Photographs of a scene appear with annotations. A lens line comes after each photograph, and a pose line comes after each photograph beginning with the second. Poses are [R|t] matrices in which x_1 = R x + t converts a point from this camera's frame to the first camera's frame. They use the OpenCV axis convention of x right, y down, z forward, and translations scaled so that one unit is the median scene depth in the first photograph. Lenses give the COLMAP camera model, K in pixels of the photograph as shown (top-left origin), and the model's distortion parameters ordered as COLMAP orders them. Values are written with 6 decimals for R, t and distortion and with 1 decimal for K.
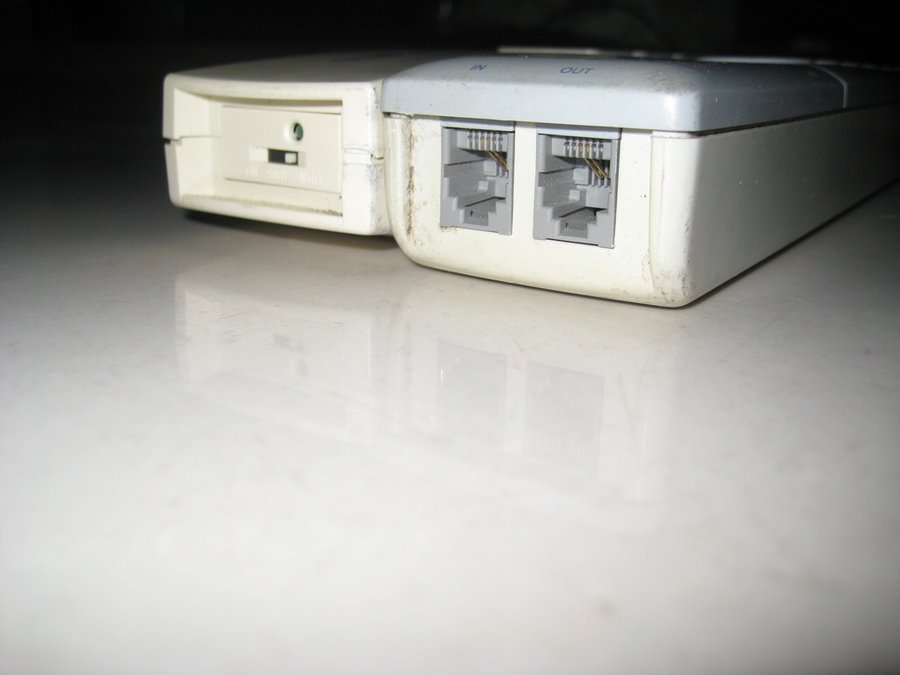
lens RADIAL K [[972.2, 0, 455.4], [0, 972.2, 336.4], [0, 0, 1]] dist [-0.026973, 0.000000]
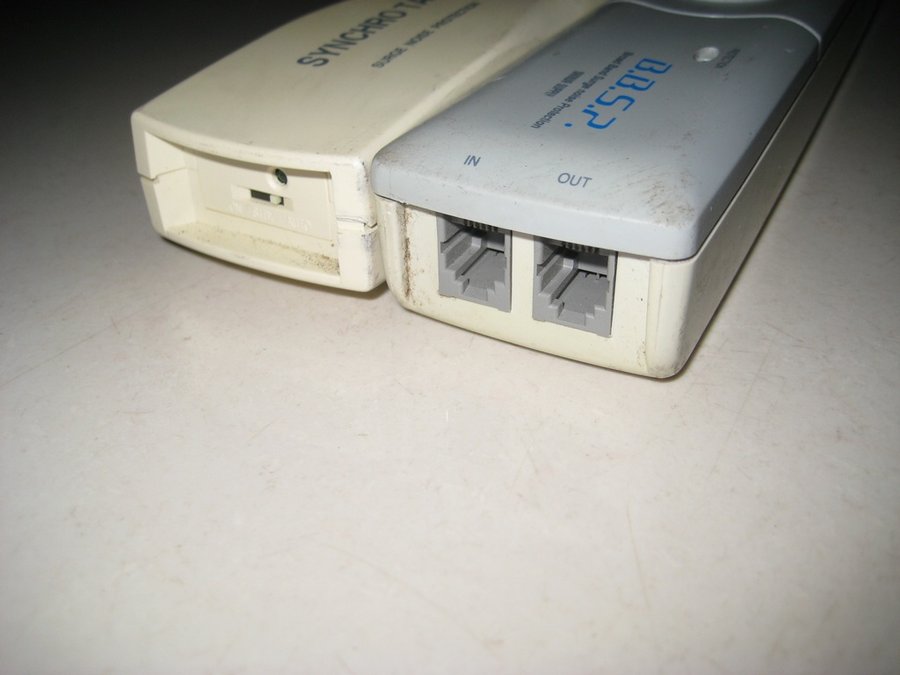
lens RADIAL K [[972.2, 0, 445.5], [0, 972.2, 339.1], [0, 0, 1]] dist [-0.026973, 0.000000]
pose [[0.995441, -0.083372, 0.046326, -0.060642], [0.063557, 0.941989, 0.329572, -0.407043], [-0.071115, -0.325126, 0.942993, 0.004695]]
